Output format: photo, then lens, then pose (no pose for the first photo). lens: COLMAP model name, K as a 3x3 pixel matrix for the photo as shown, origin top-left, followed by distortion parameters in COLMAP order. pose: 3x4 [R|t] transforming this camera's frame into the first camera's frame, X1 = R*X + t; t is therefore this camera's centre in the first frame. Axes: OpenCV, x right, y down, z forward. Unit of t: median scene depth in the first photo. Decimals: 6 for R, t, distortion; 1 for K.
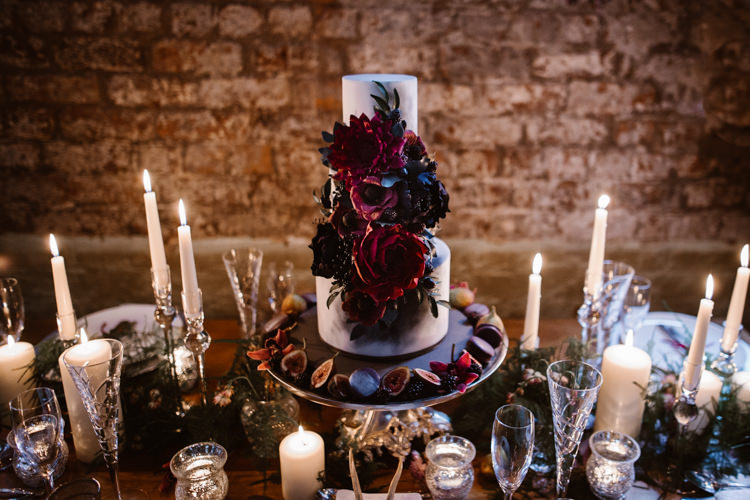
lens RADIAL K [[544.7, 0, 426.1], [0, 544.7, 206.5], [0, 0, 1]] dist [-0.042825, 0.031422]
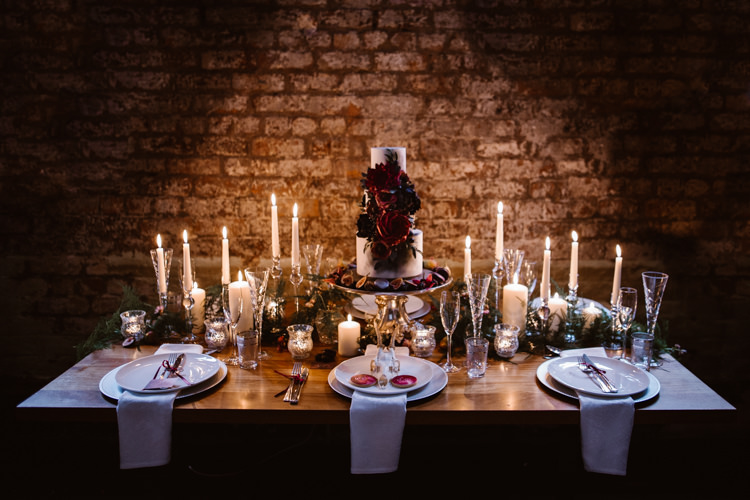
lens RADIAL K [[495.2, 0, 400.3], [0, 495.2, 217.0], [0, 0, 1]] dist [-0.032362, 0.010158]
pose [[0.999242, -0.008932, -0.037886, 0.017861], [0.002753, 0.987097, -0.160102, 0.185313], [0.038827, 0.159876, 0.986373, -0.473183]]
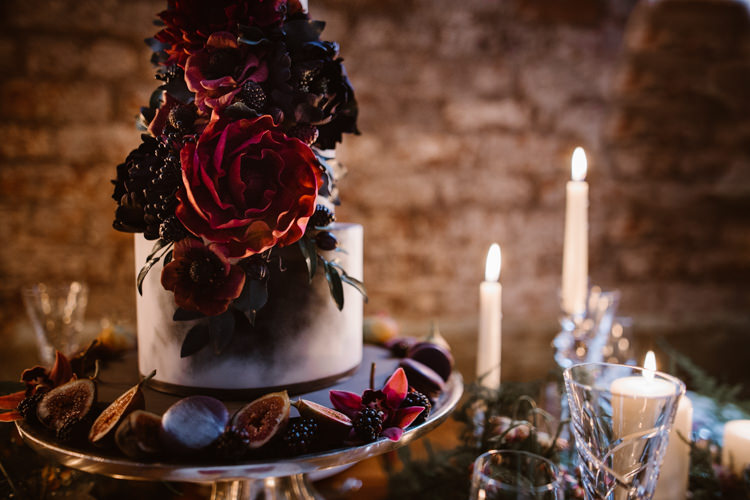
lens RADIAL K [[495.2, 0, 367.7], [0, 495.2, 250.6], [0, 0, 1]] dist [-0.032362, 0.010158]
pose [[0.997085, -0.014587, 0.074889, 0.004749], [0.030869, 0.974754, -0.221138, 0.136427], [-0.069773, 0.222806, 0.972363, 0.260882]]
